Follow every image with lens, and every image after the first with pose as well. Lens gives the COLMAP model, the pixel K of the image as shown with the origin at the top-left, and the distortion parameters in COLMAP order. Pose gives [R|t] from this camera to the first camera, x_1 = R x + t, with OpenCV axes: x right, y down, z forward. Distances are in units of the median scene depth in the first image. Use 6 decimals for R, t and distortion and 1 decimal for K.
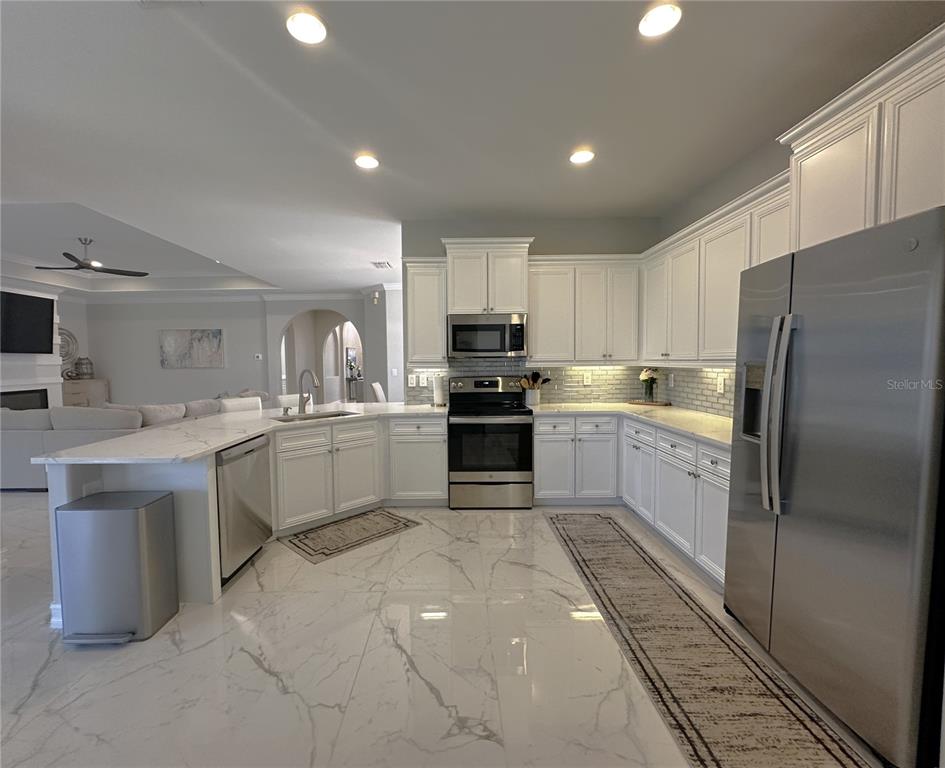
lens RADIAL K [[420.1, 0, 454.6], [0, 420.1, 383.9], [0, 0, 1]] dist [-0.003177, 0.001250]
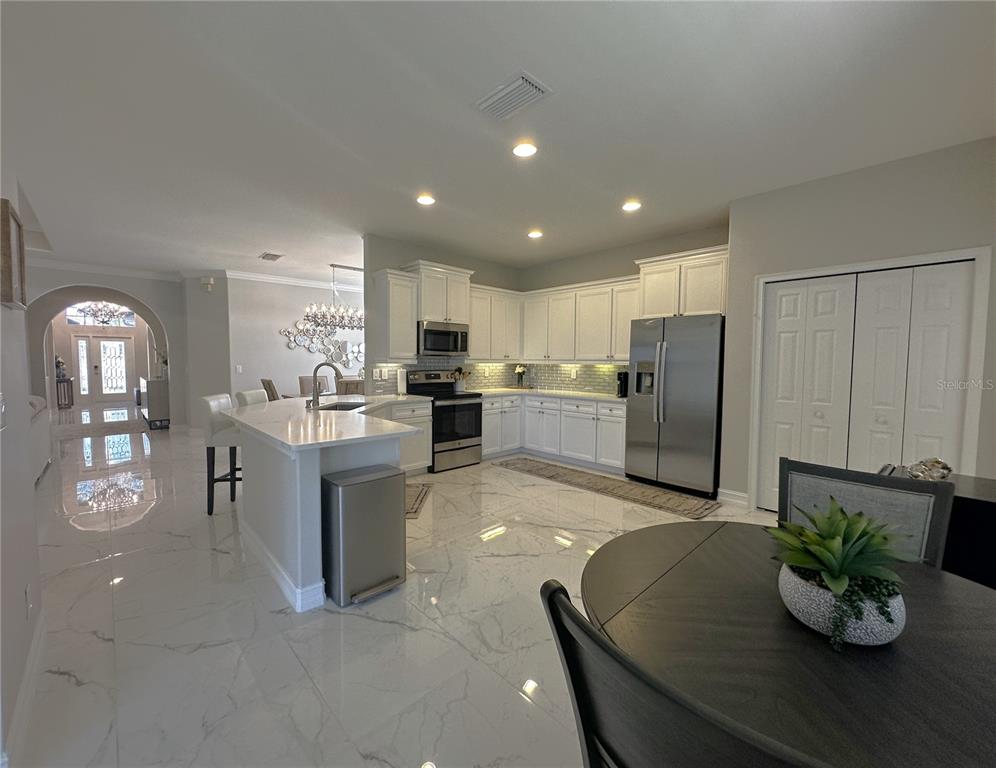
lens RADIAL K [[399.7, 0, 490.5], [0, 399.7, 386.0], [0, 0, 1]] dist [-0.003374, 0.000068]
pose [[0.729673, -0.028120, 0.683218, -0.714093], [0.022633, 0.999600, 0.016971, 0.014606], [-0.683421, 0.003080, 0.730018, -0.013444]]
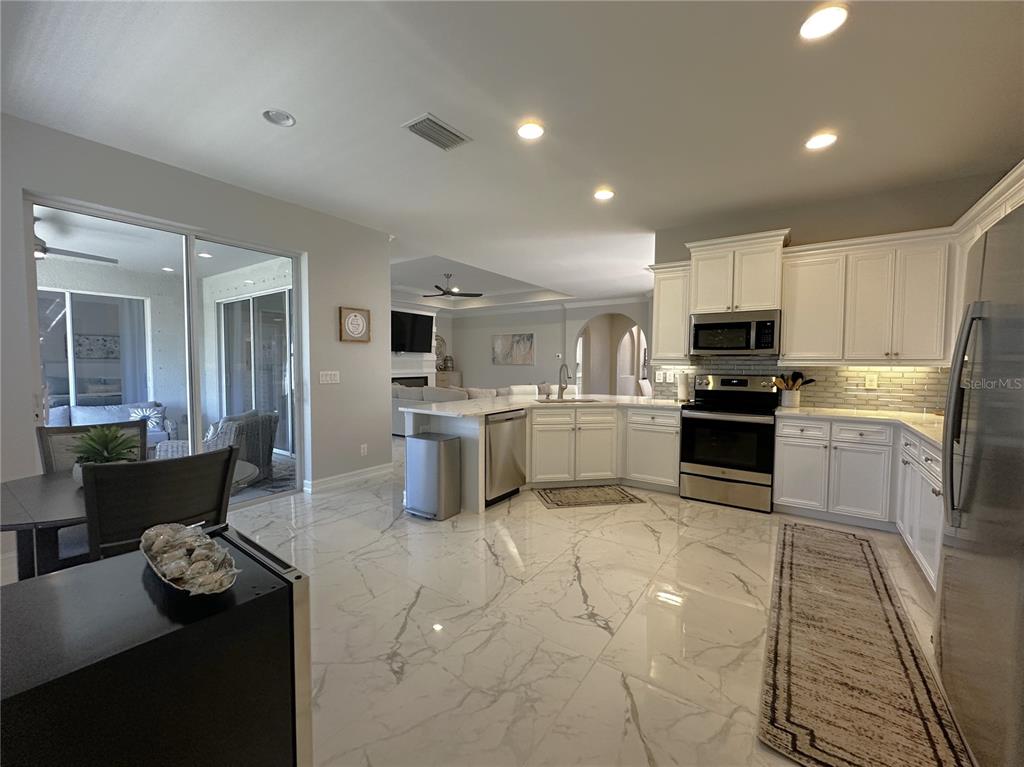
lens RADIAL K [[417.5, 0, 513.5], [0, 417.5, 383.7], [0, 0, 1]] dist [-0.001465, 0.000375]
pose [[0.827997, 0.042876, -0.559091, 0.219227], [-0.044893, 0.998941, 0.010122, 0.018526], [0.558933, 0.016718, 0.829045, -0.119941]]
